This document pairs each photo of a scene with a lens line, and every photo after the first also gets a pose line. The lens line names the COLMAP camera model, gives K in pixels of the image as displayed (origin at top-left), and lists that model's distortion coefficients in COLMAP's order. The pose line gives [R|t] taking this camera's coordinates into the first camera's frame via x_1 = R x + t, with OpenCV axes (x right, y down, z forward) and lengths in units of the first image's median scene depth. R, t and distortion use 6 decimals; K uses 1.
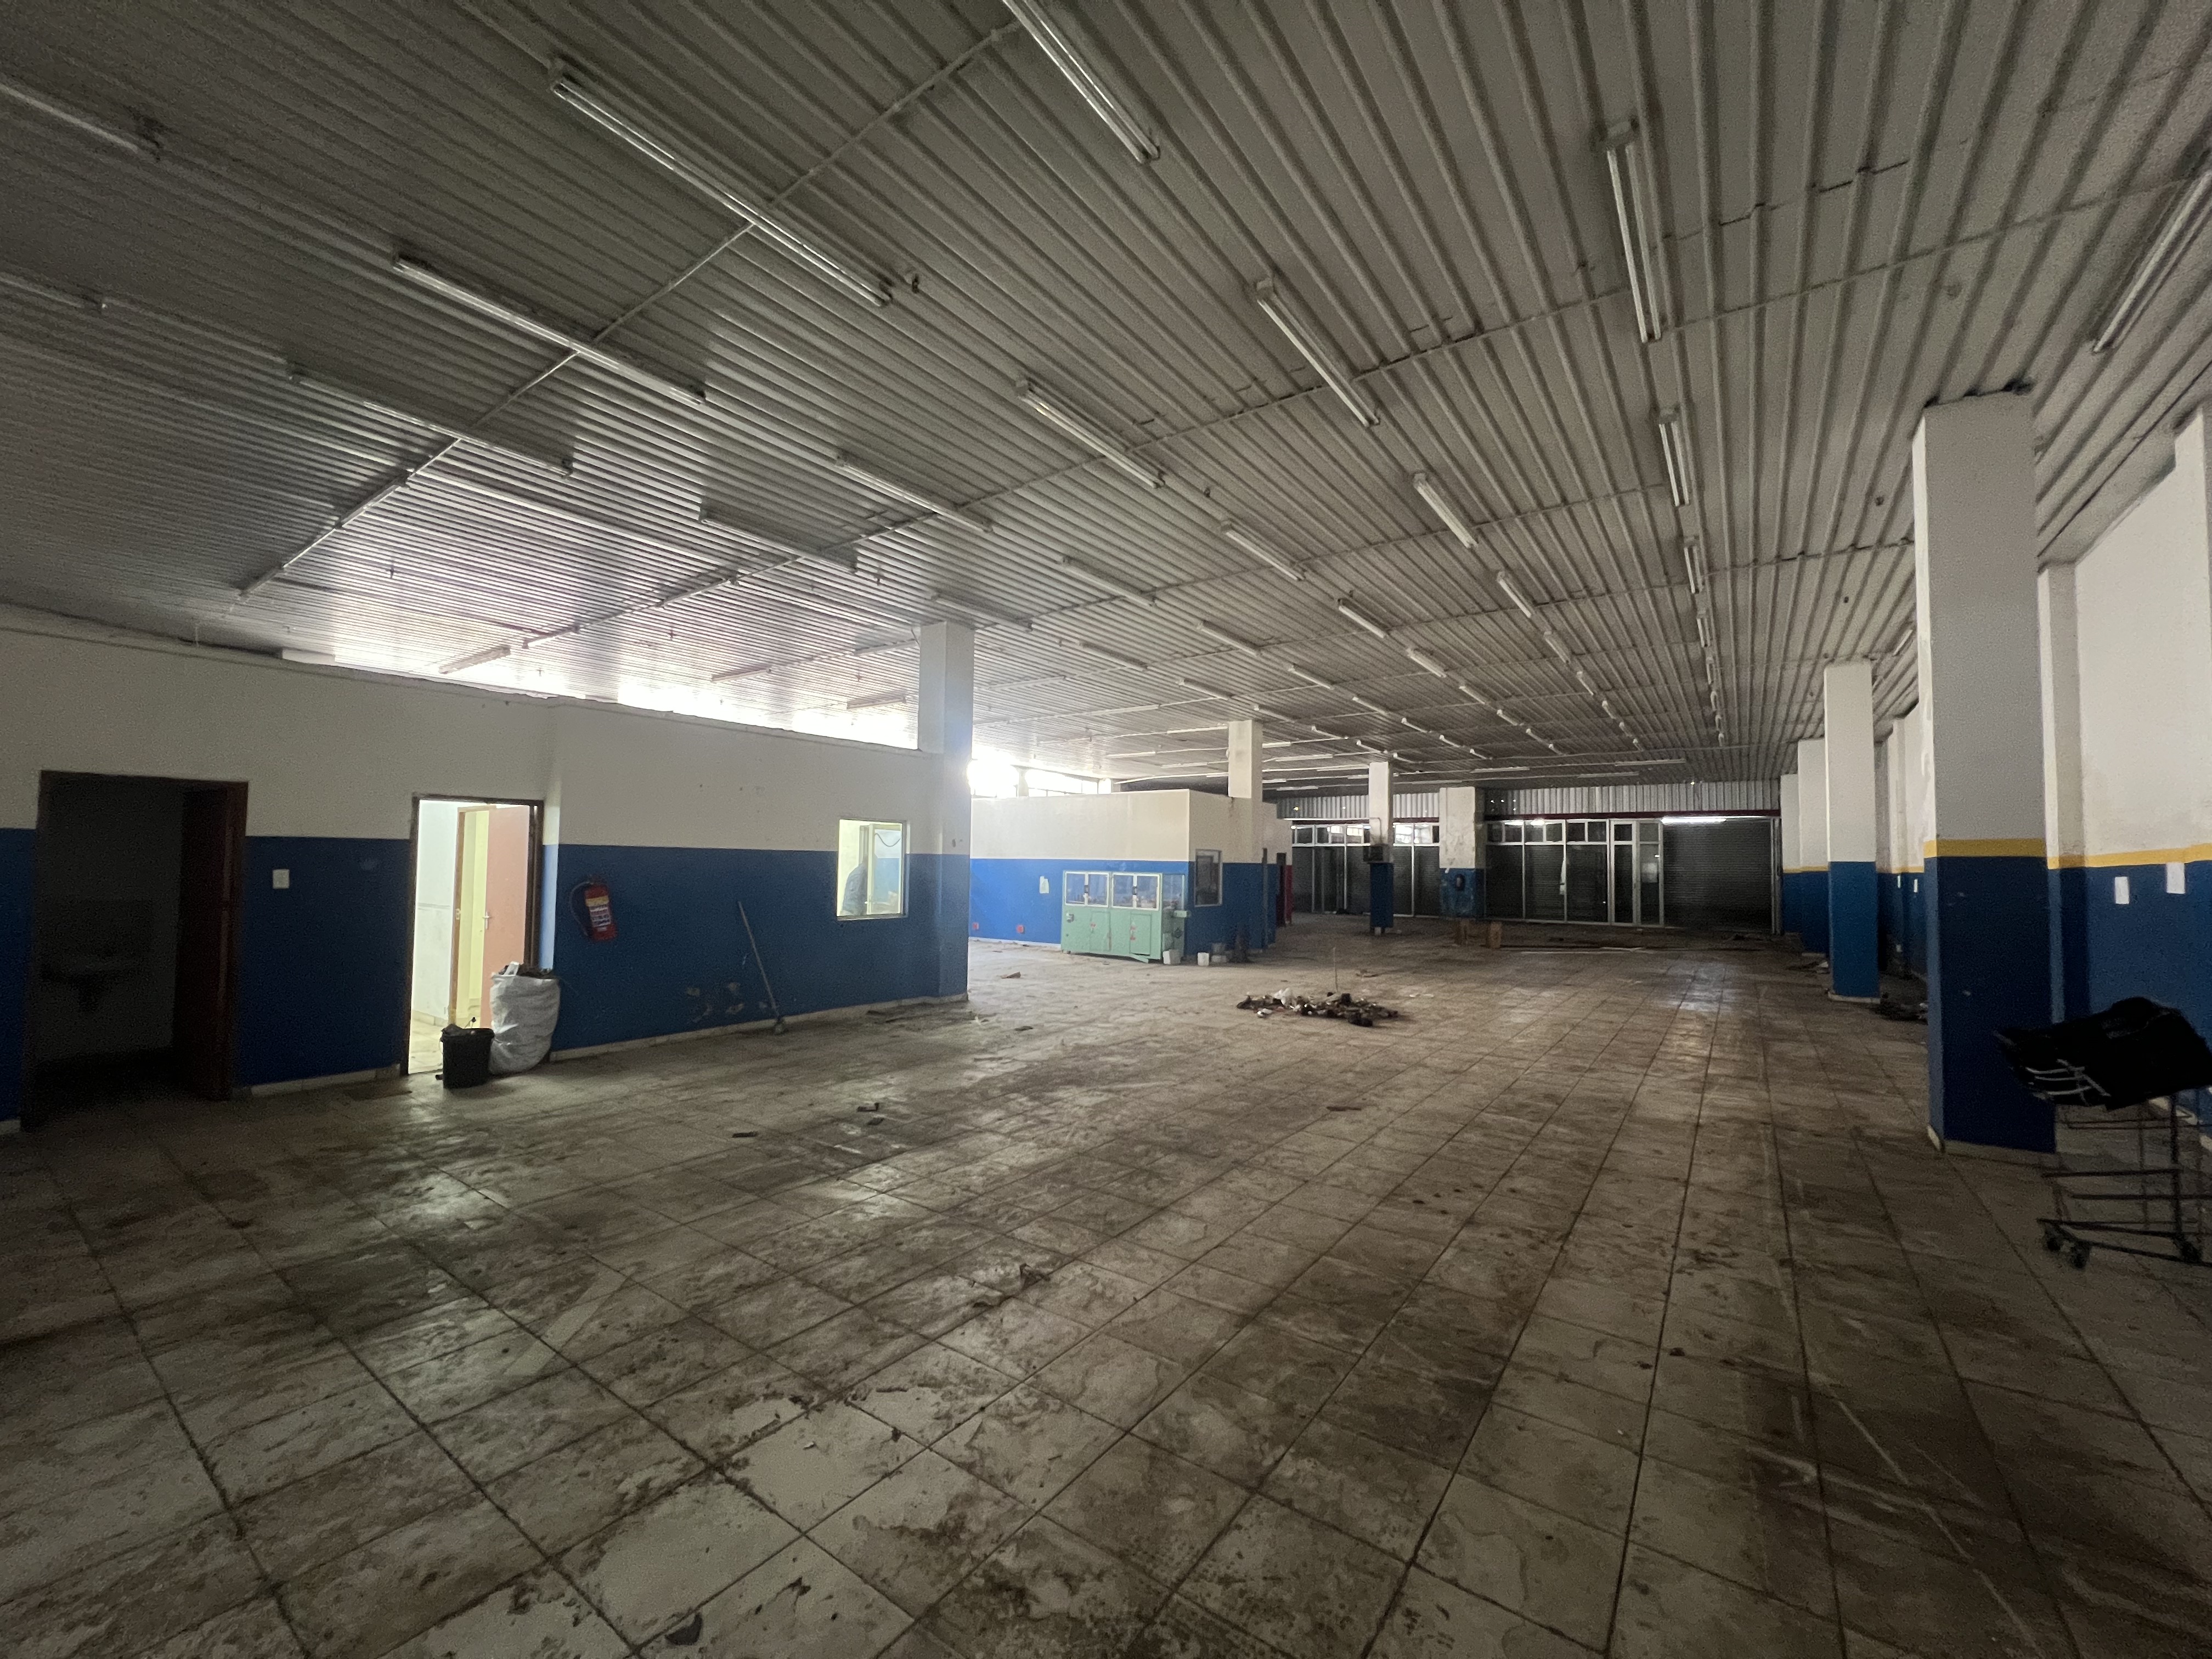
lens RADIAL K [[884.2, 0, 1102.1], [0, 884.2, 834.0], [0, 0, 1]] dist [0.001895, 0.000124]
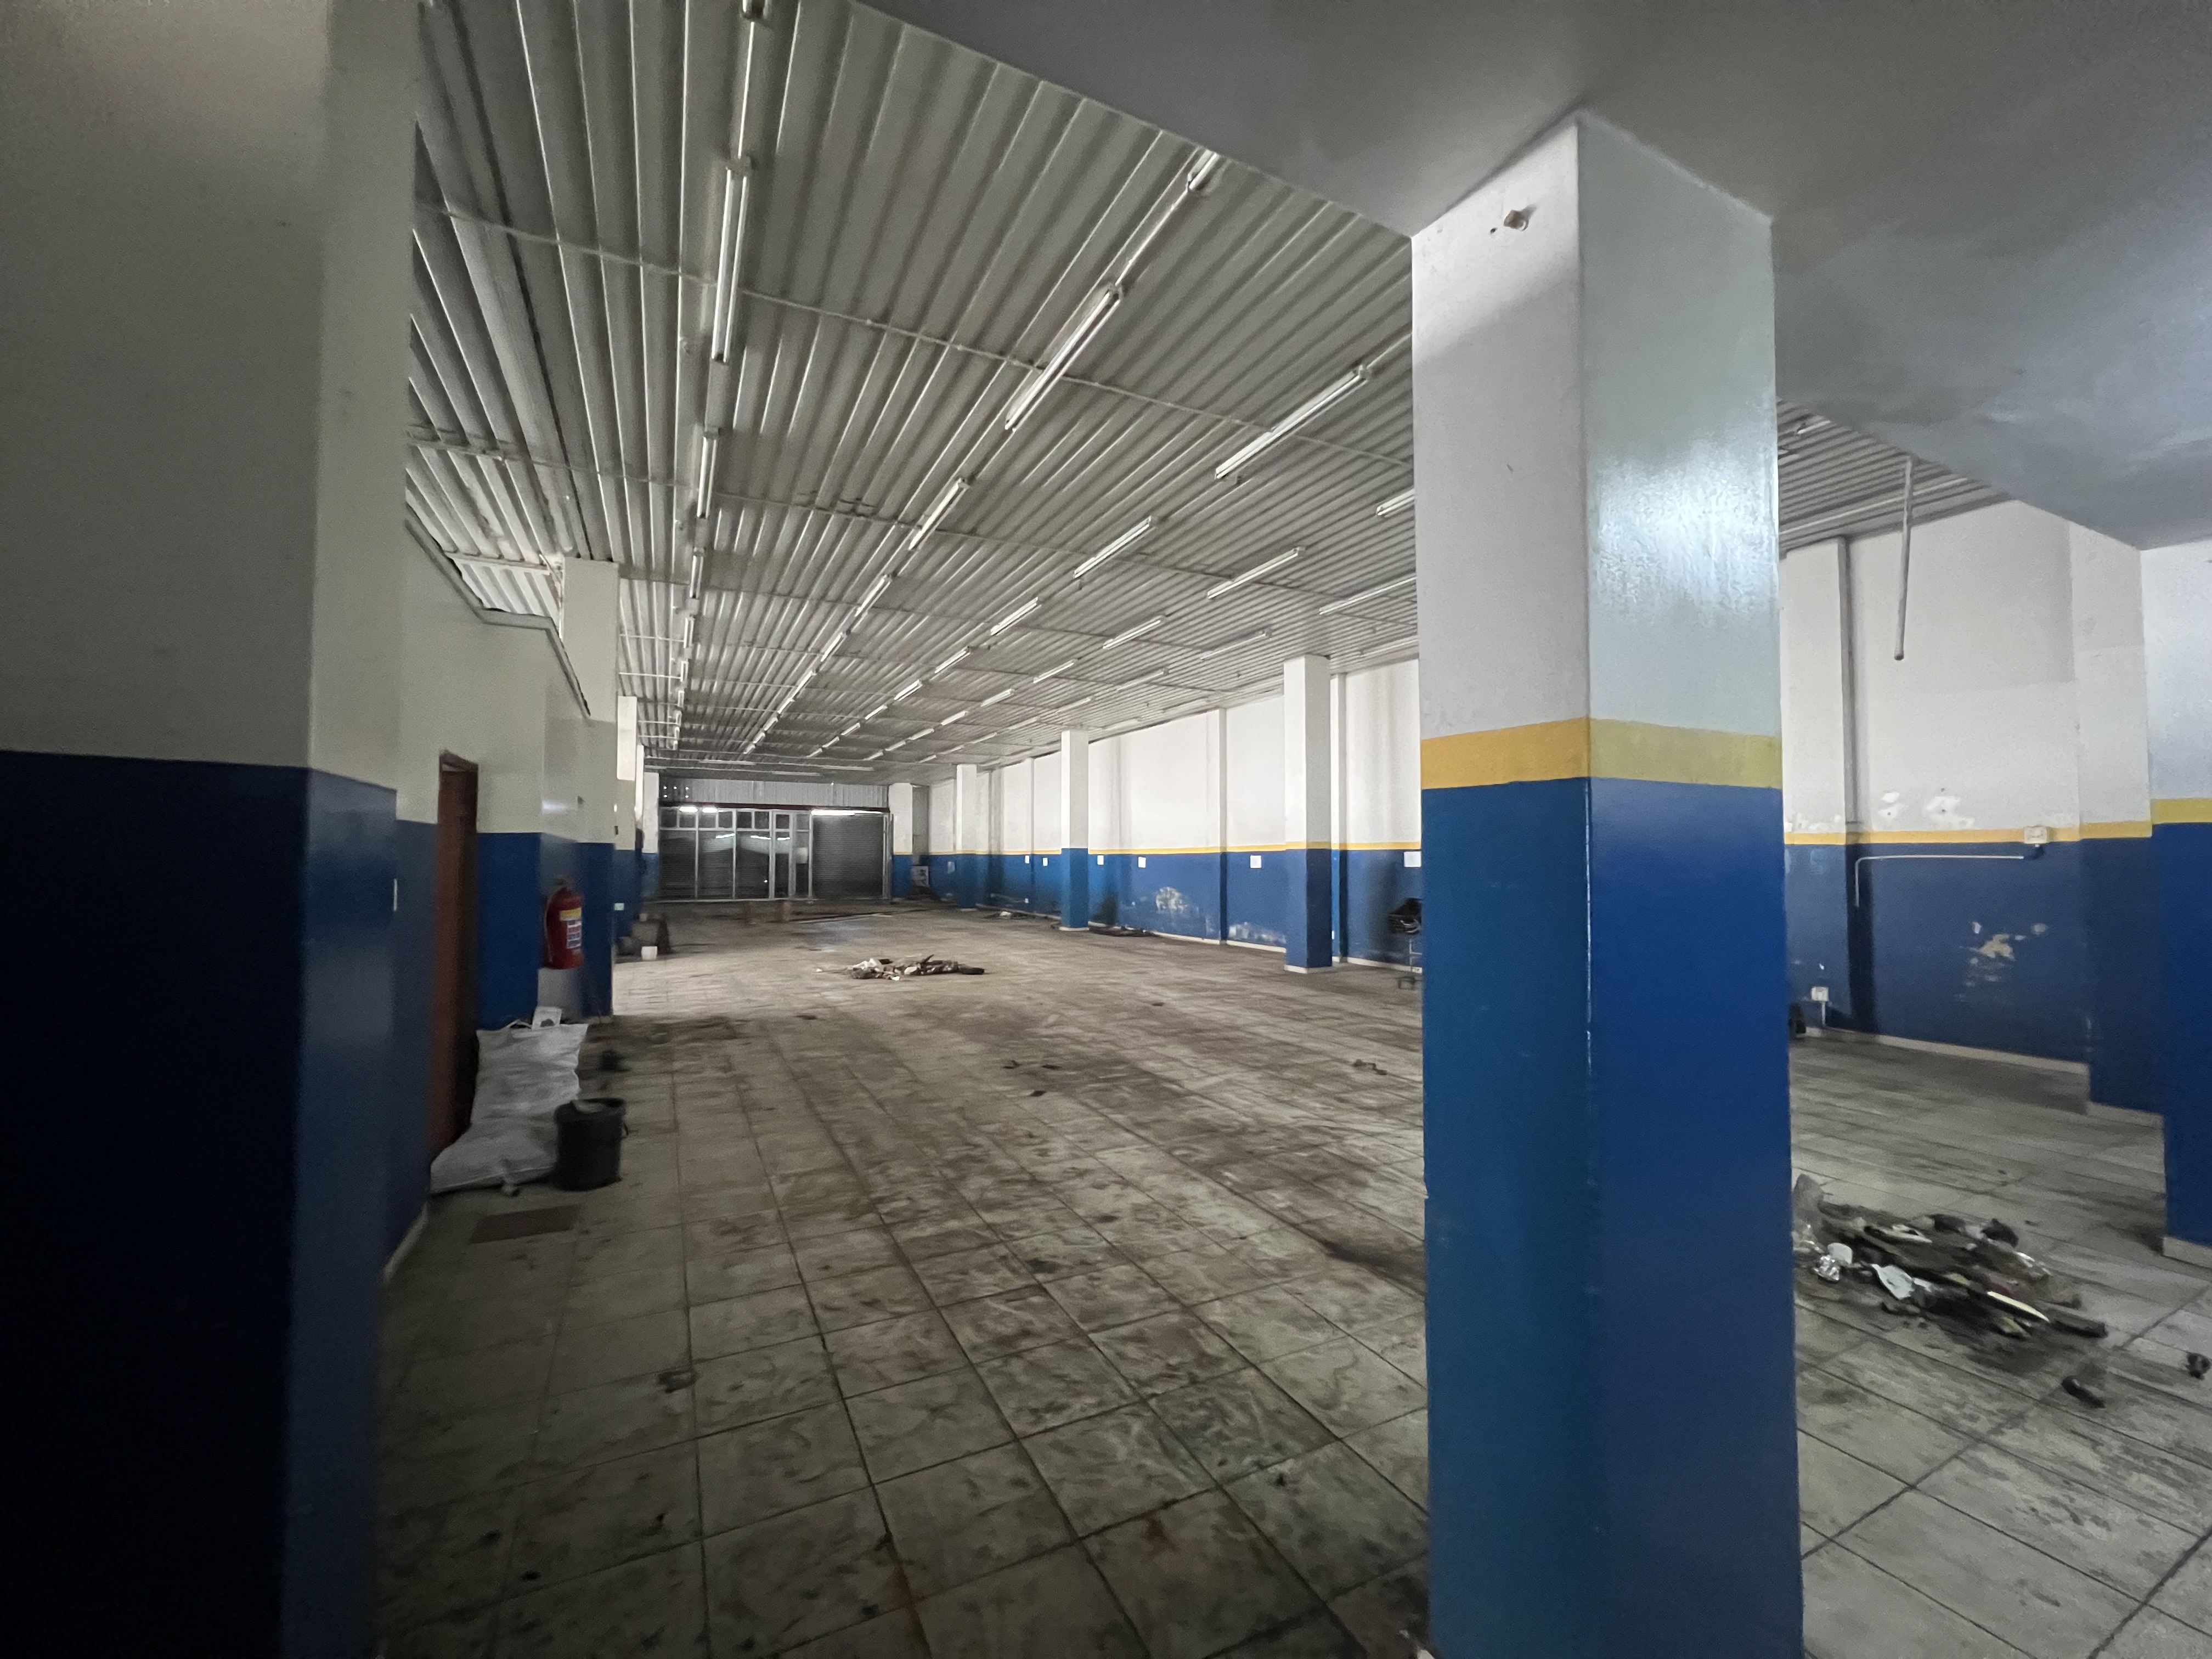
lens RADIAL K [[884.2, 0, 1107.0], [0, 884.2, 827.3], [0, 0, 1]] dist [0.001895, 0.000124]
pose [[0.457513, 0.018223, 0.889016, -1.587470], [-0.028779, 0.999570, -0.005678, -0.001134], [-0.888737, -0.022987, 0.457840, 0.461076]]
